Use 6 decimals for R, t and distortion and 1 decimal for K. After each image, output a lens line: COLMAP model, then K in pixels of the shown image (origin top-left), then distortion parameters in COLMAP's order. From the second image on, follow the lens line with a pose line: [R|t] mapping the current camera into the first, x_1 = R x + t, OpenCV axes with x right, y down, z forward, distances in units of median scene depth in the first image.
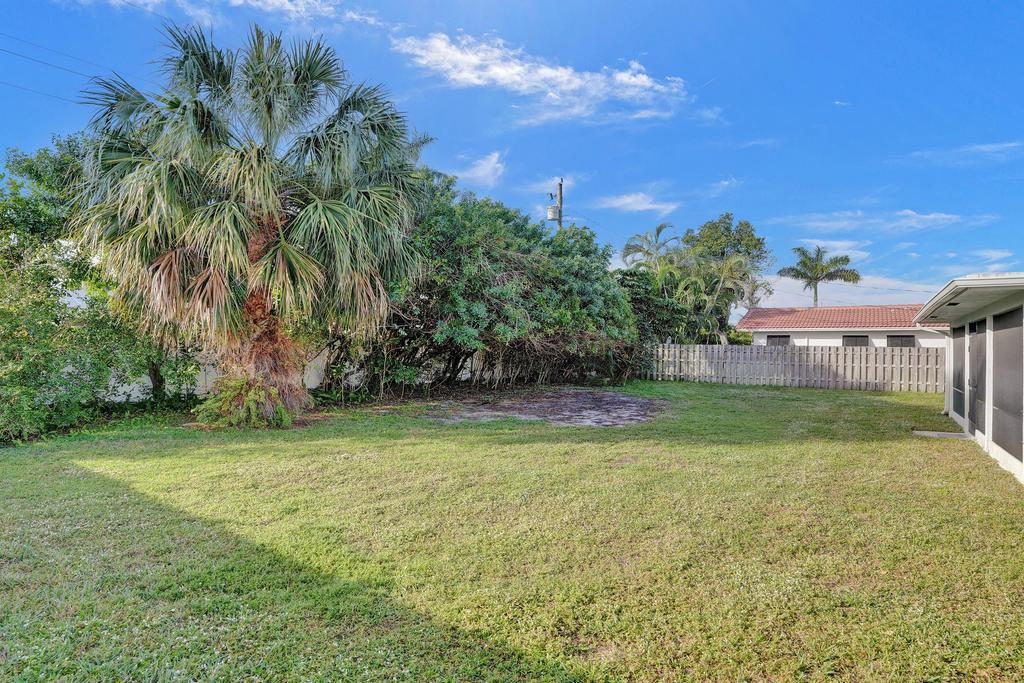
lens RADIAL K [[547.1, 0, 526.9], [0, 547.1, 337.4], [0, 0, 1]] dist [-0.085096, 0.036991]
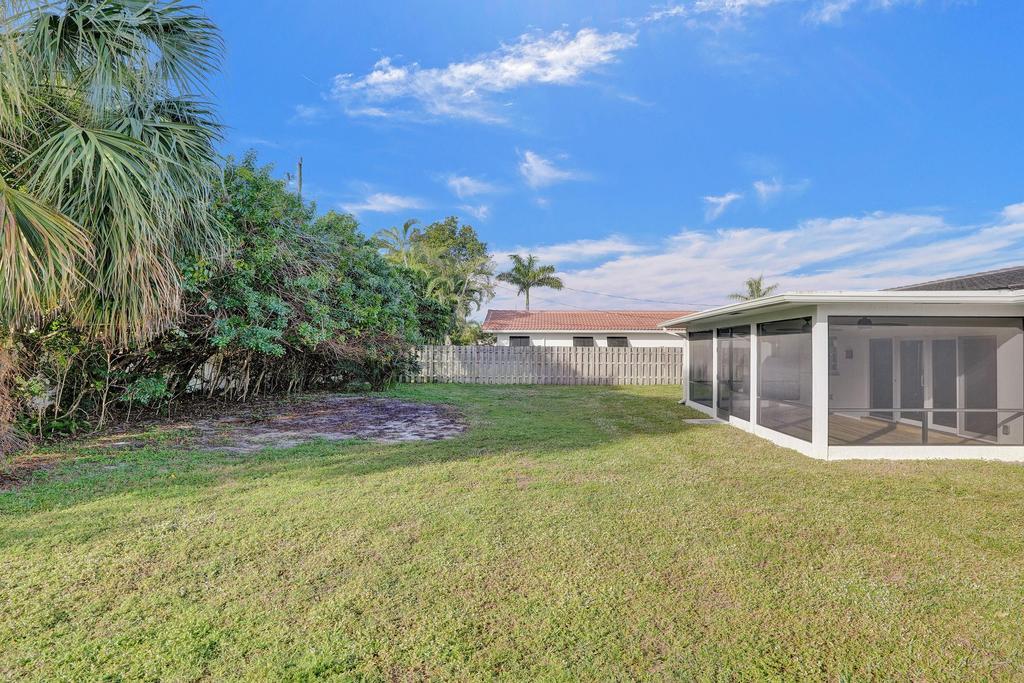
lens RADIAL K [[547.1, 0, 526.9], [0, 547.1, 337.4], [0, 0, 1]] dist [-0.085096, 0.036991]
pose [[0.850930, 0.002271, 0.525274, -0.097219], [-0.003247, 0.999994, 0.000937, -0.003017], [-0.525269, -0.002503, 0.850933, 0.075223]]
